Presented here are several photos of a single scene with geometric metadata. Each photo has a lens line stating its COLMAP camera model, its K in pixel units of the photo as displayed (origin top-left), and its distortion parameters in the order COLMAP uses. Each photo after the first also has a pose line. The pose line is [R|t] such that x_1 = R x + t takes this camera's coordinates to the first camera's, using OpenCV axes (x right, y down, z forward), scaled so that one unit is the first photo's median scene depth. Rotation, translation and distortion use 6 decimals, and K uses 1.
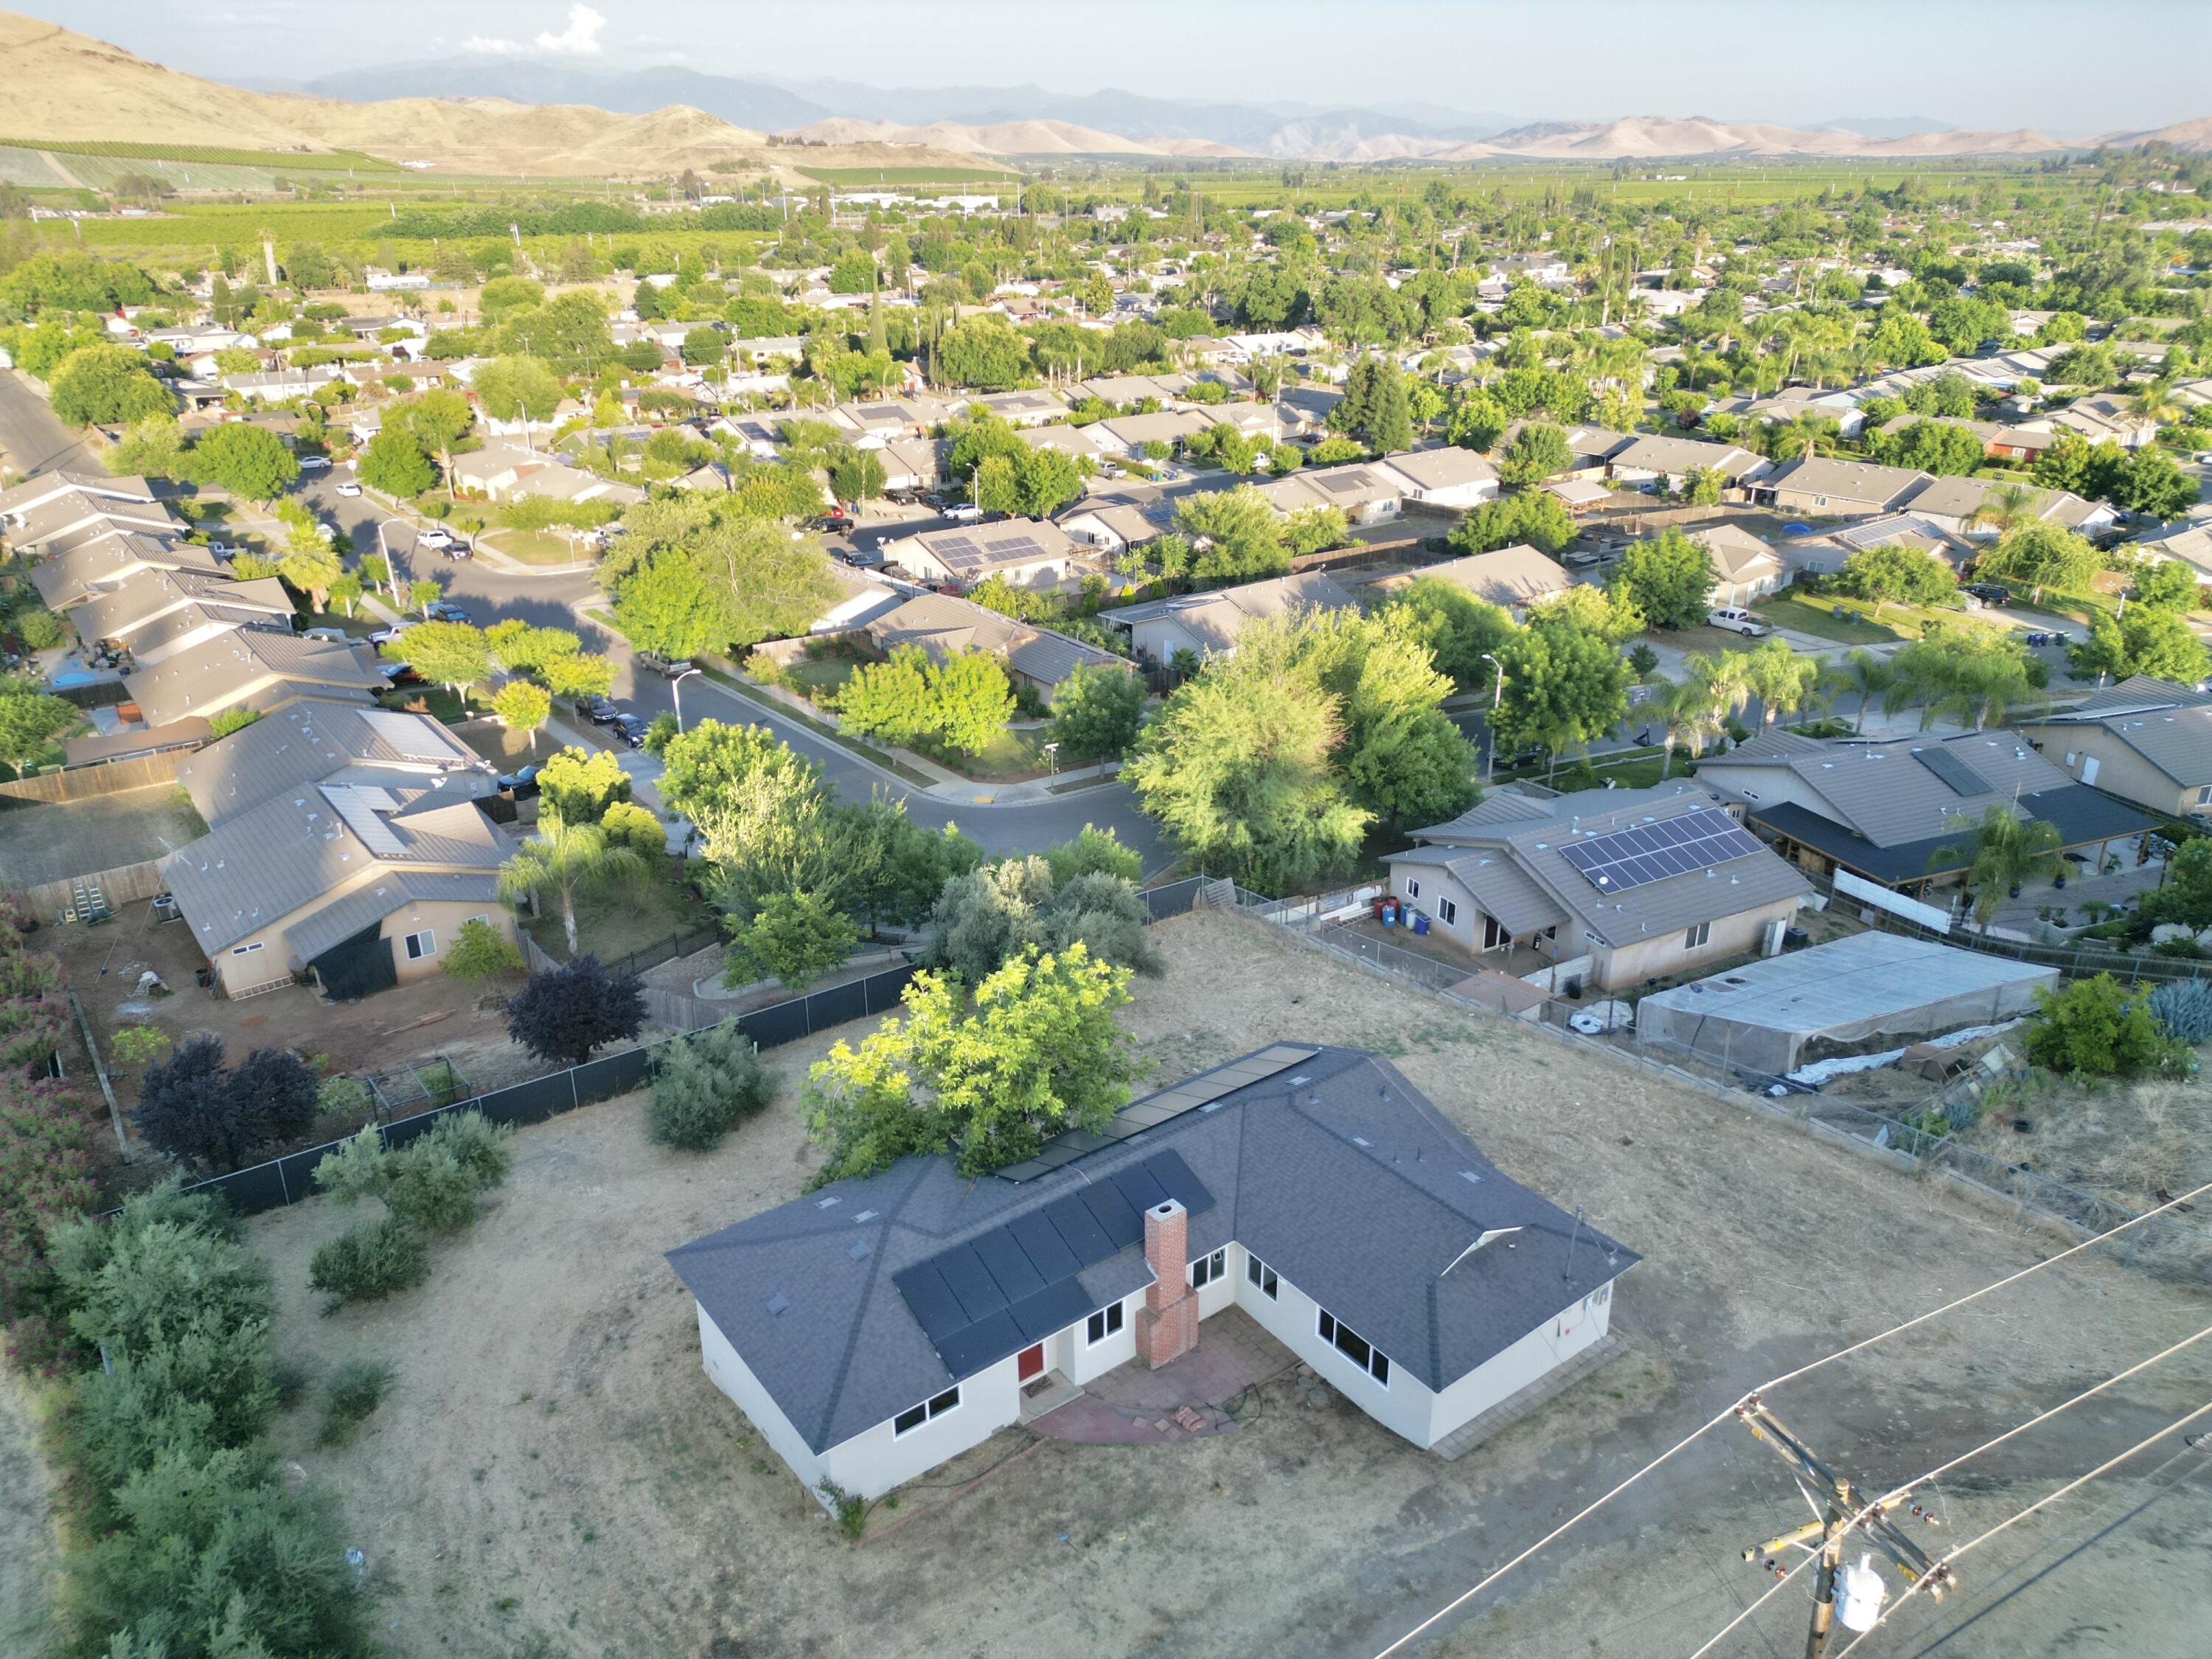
lens RADIAL K [[1565.8, 0, 1091.3], [0, 1565.8, 825.6], [0, 0, 1]] dist [0.040484, -0.010261]
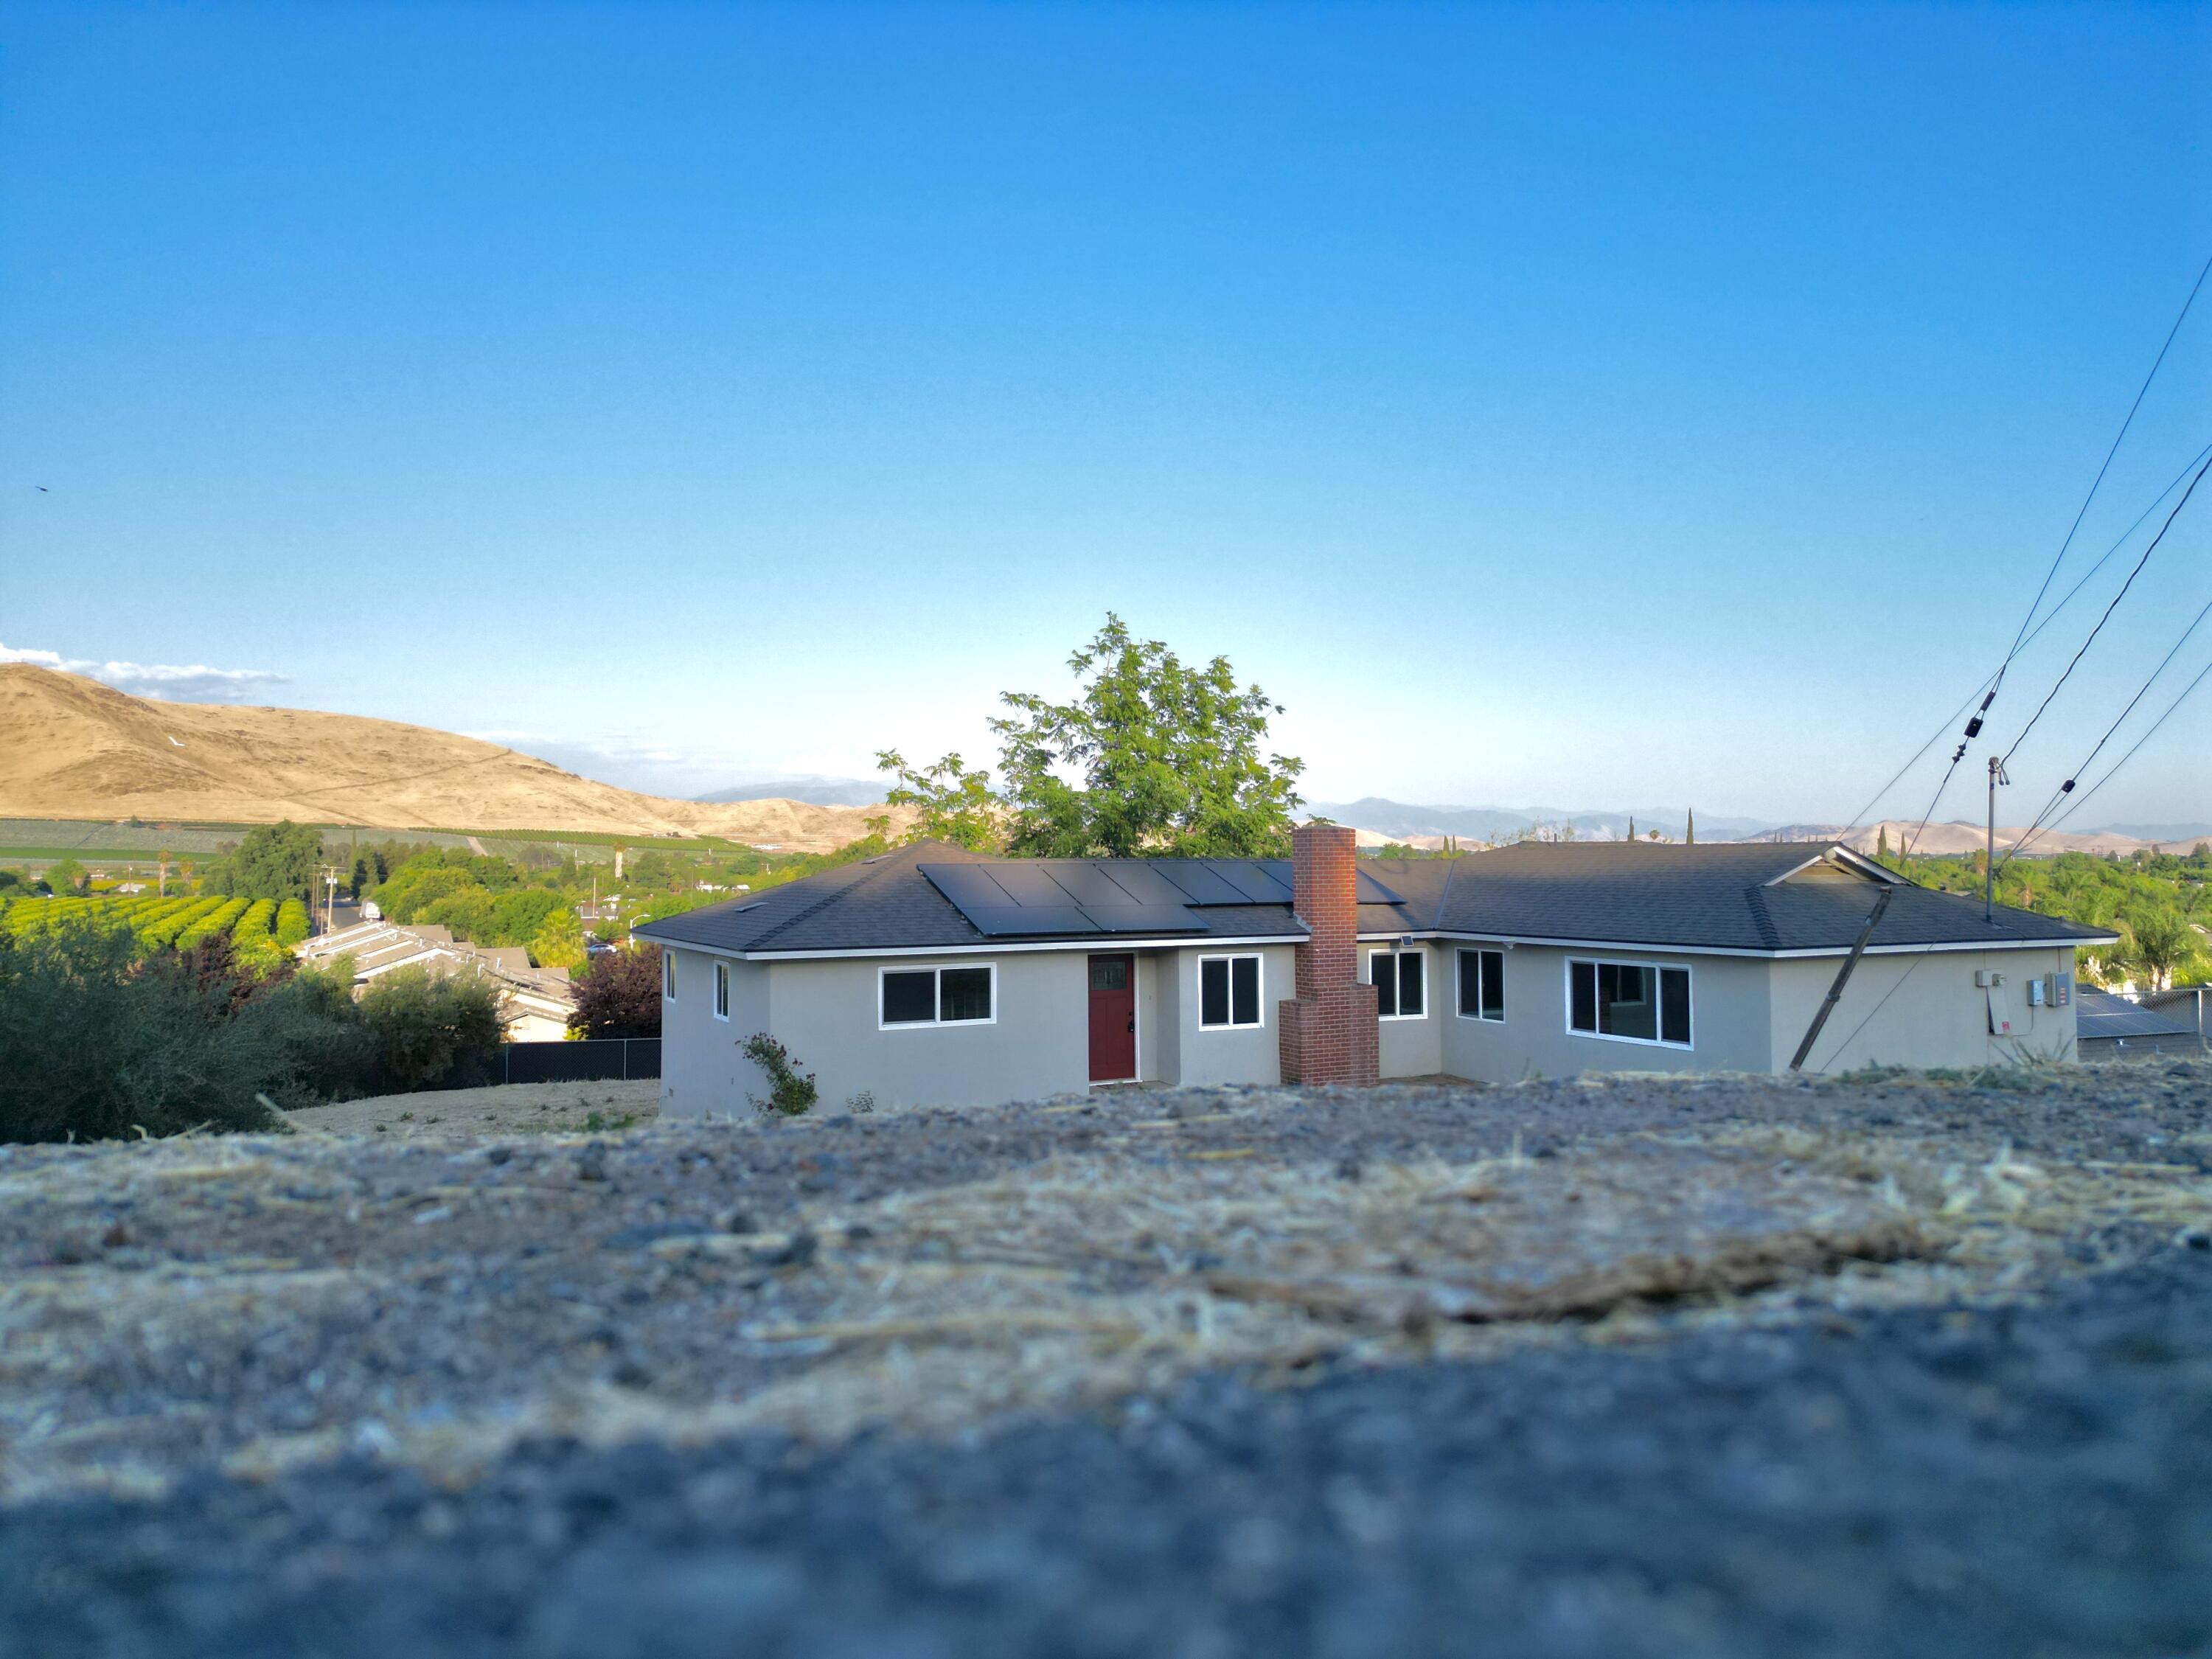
lens RADIAL K [[1544.0, 0, 1106.0], [0, 1544.0, 829.5], [0, 0, 1]] dist [0.082889, -0.092418]
pose [[0.986864, -0.004809, -0.161484, 0.031881], [-0.063639, 0.907169, -0.415927, 0.270916], [0.148494, 0.420740, 0.894946, 0.198557]]
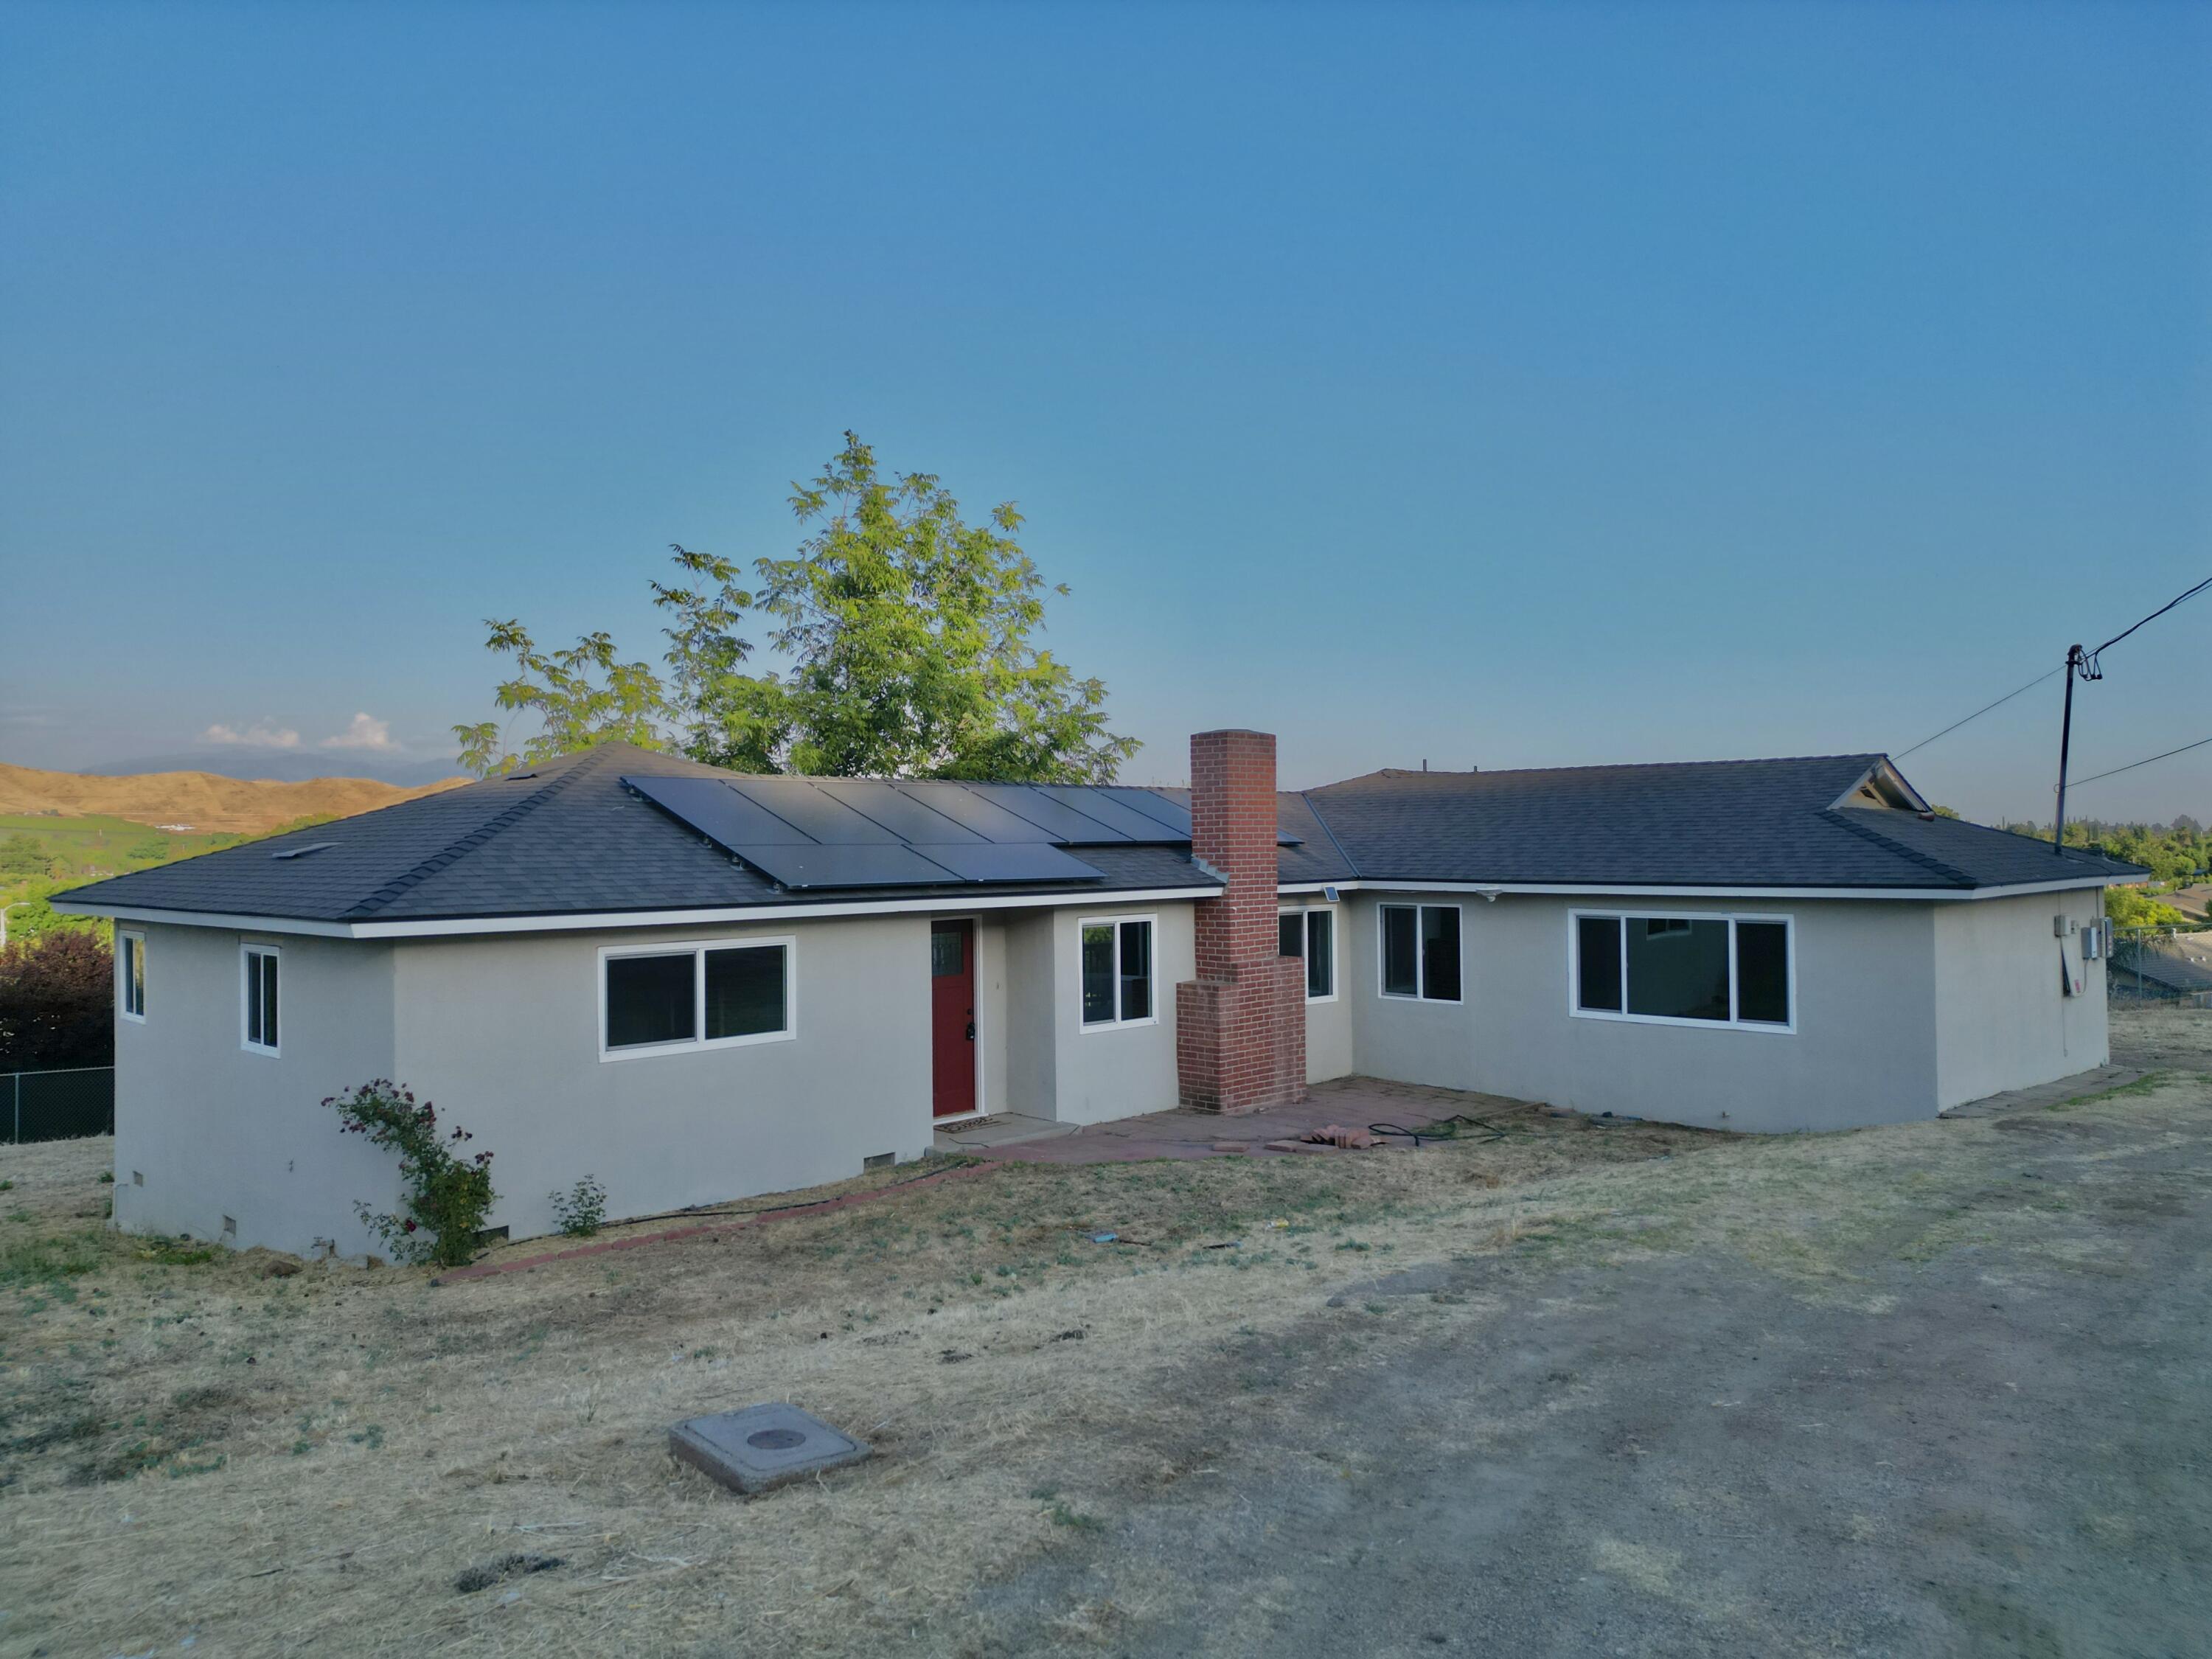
lens RADIAL K [[1536.5, 0, 1107.3], [0, 1536.5, 852.2], [0, 0, 1]] dist [0.076851, -0.087787]
pose [[0.987034, -0.006373, 0.160384, -0.032442], [0.069414, 0.917891, -0.390714, 0.232633], [-0.144725, 0.396781, 0.906433, 0.308474]]
